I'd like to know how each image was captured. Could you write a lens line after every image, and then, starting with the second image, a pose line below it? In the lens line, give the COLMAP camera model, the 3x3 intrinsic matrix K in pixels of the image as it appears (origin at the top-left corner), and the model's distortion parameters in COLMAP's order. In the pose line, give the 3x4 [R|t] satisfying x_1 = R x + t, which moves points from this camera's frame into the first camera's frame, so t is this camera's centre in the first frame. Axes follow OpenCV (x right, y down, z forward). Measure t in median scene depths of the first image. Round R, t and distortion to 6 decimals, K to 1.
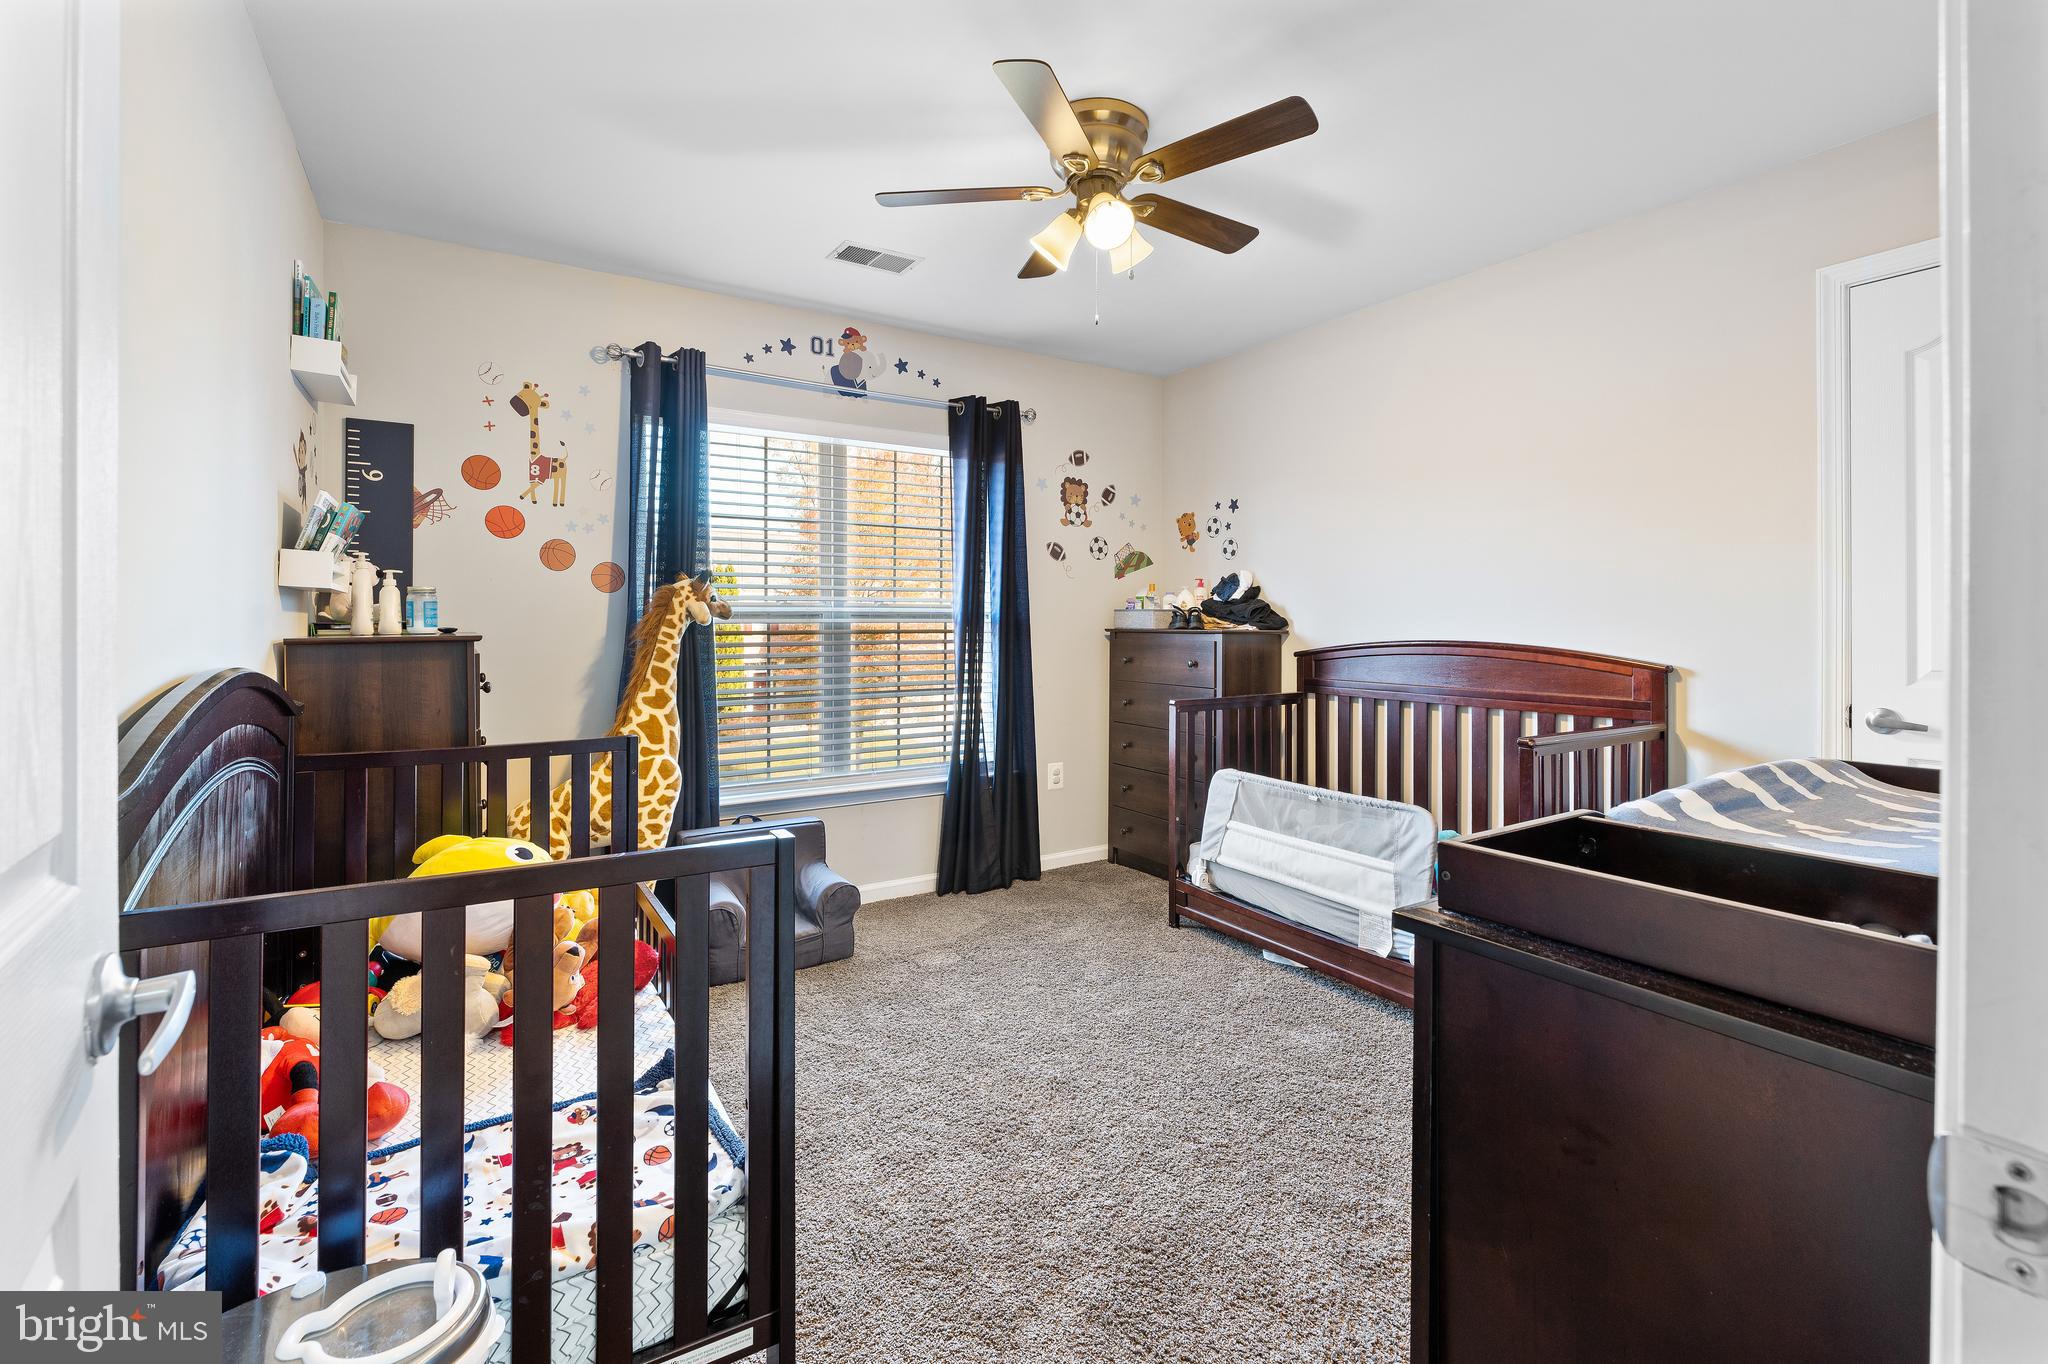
lens RADIAL K [[894.2, 0, 1050.6], [0, 894.2, 624.8], [0, 0, 1]] dist [0.000360, 0.000185]
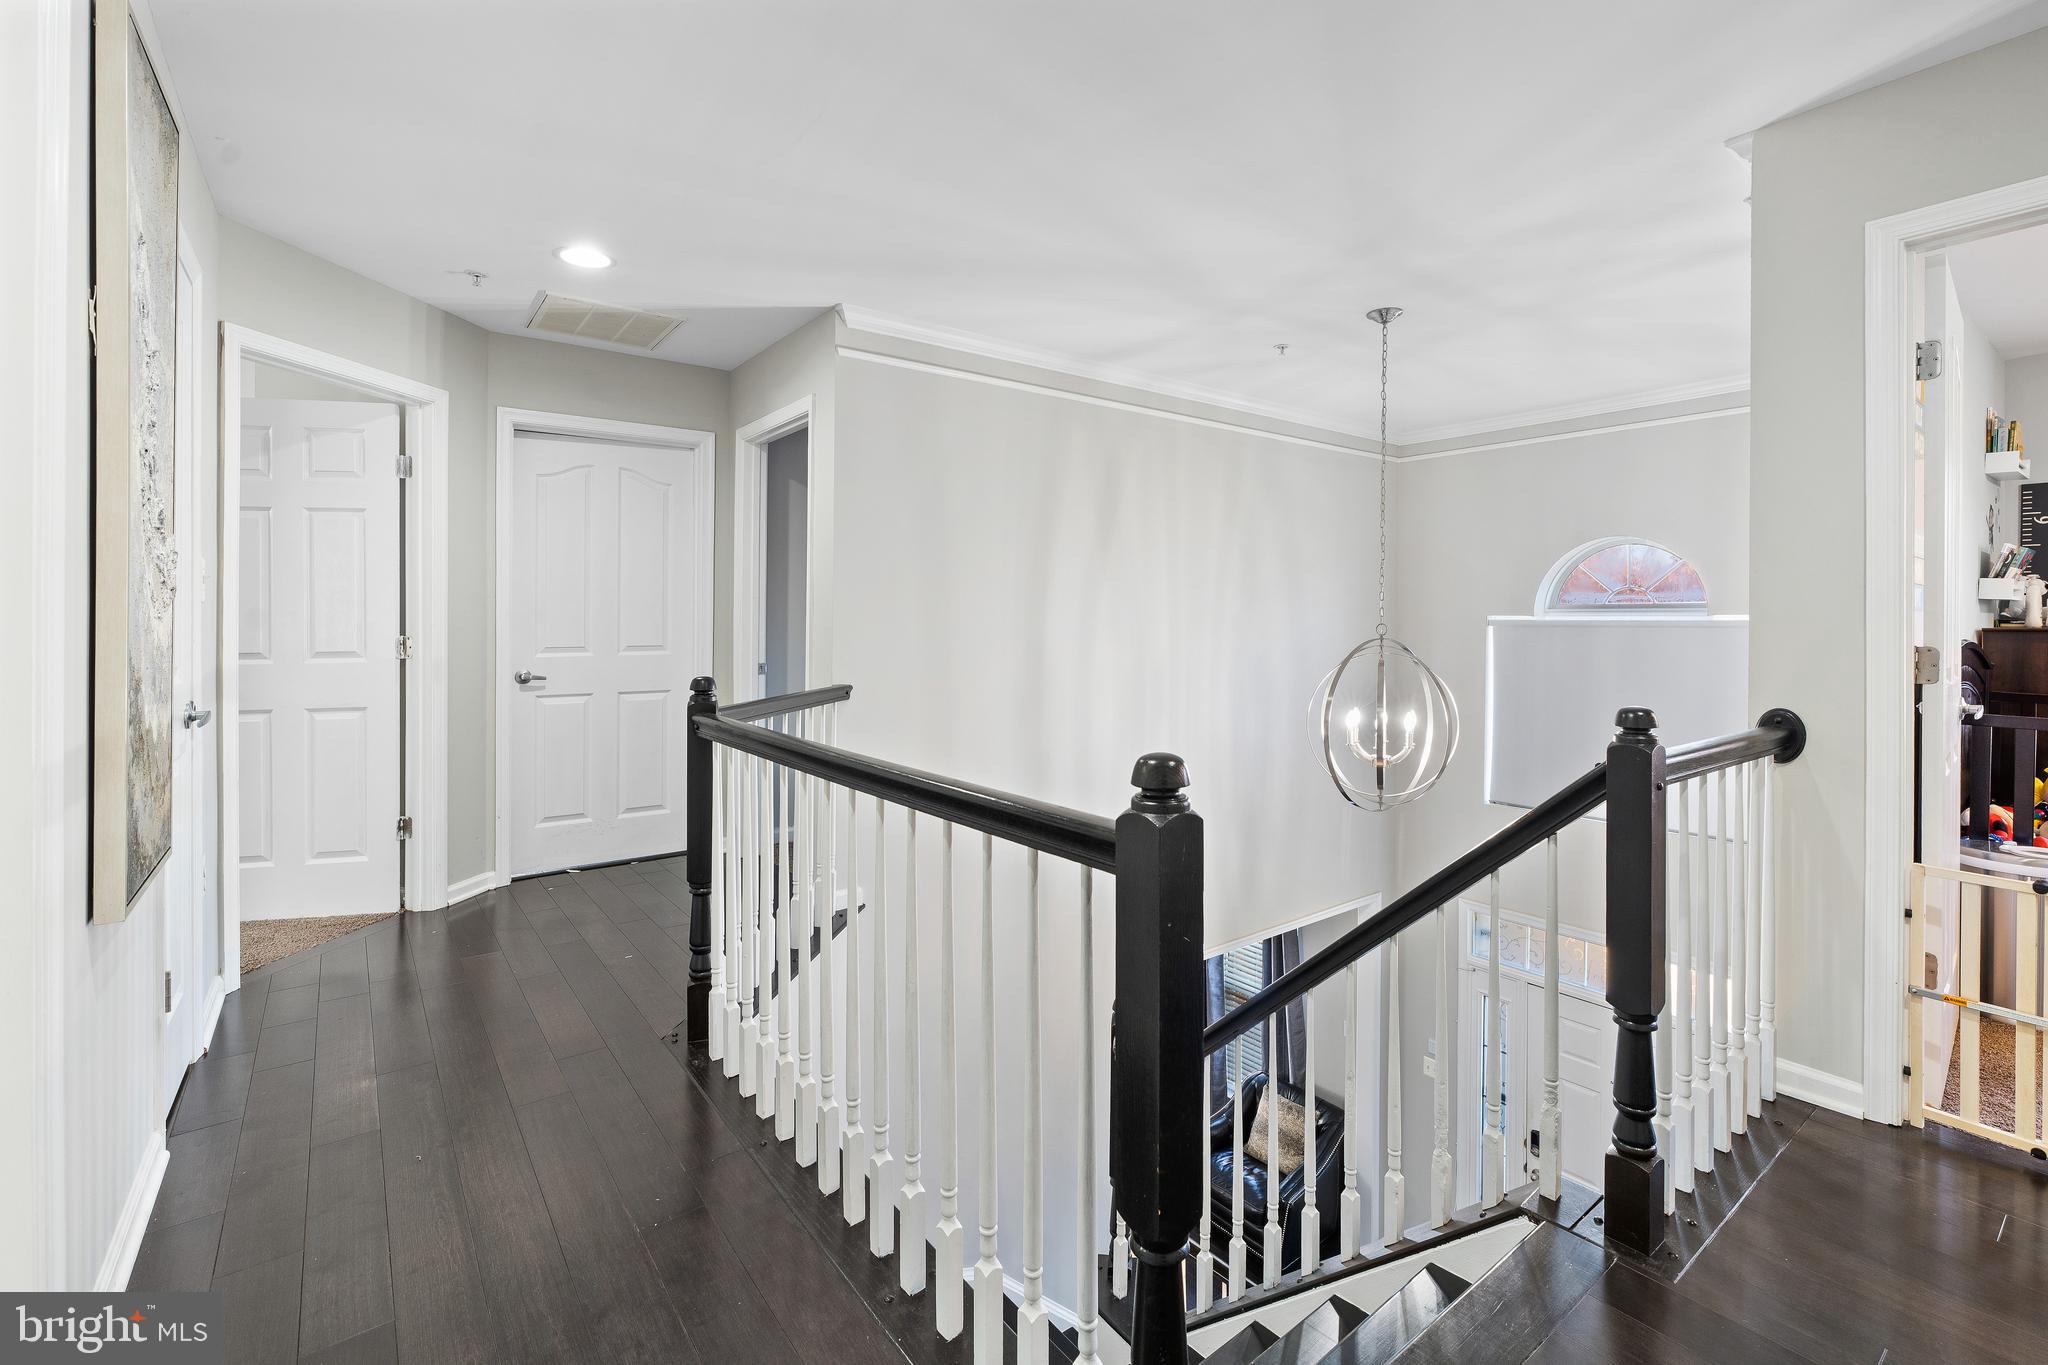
lens RADIAL K [[894.2, 0, 1052.5], [0, 894.2, 620.1], [0, 0, 1]] dist [0.000360, 0.000185]
pose [[0.079238, 0.002603, -0.996852, 0.722472], [0.000186, 0.999997, 0.002626, -0.005564], [0.996856, -0.000394, 0.079237, -0.921217]]
